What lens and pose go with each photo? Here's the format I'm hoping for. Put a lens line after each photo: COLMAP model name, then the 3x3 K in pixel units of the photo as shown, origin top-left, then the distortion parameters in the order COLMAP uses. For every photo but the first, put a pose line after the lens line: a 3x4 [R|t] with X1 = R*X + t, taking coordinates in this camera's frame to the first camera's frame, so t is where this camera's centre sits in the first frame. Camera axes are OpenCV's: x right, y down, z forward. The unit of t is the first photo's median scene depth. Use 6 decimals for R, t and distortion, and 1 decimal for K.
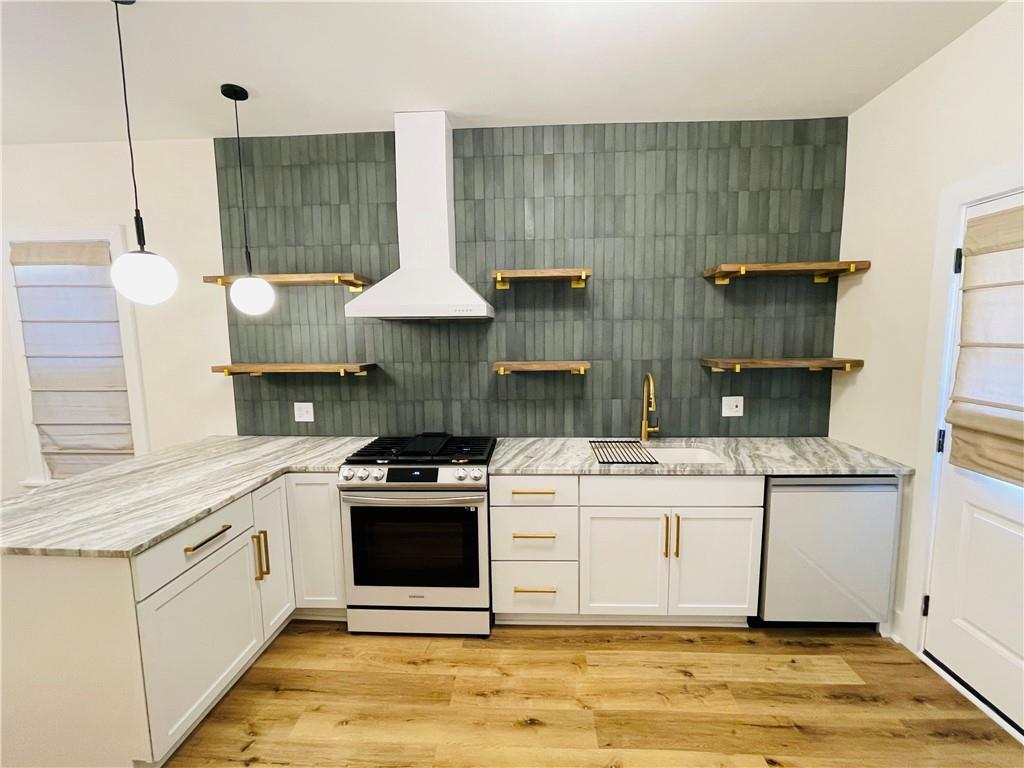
lens RADIAL K [[455.0, 0, 509.8], [0, 455.0, 383.0], [0, 0, 1]] dist [-0.003404, 0.001485]
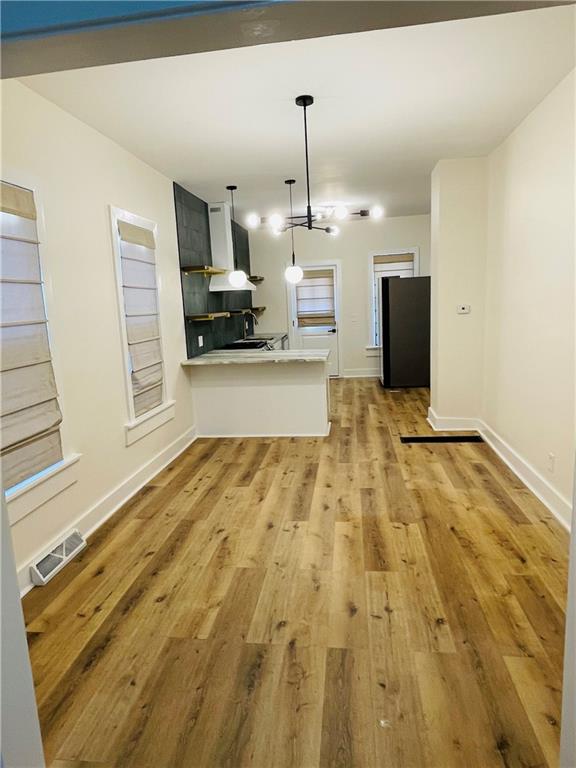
lens RADIAL K [[474.2, 0, 284.7], [0, 474.2, 381.2], [0, 0, 1]] dist [0.000618, 0.000120]
pose [[0.072987, -0.161291, 0.984204, -2.661039], [0.163874, 0.975363, 0.147689, -0.008269], [-0.983777, 0.150506, 0.097621, 0.570696]]
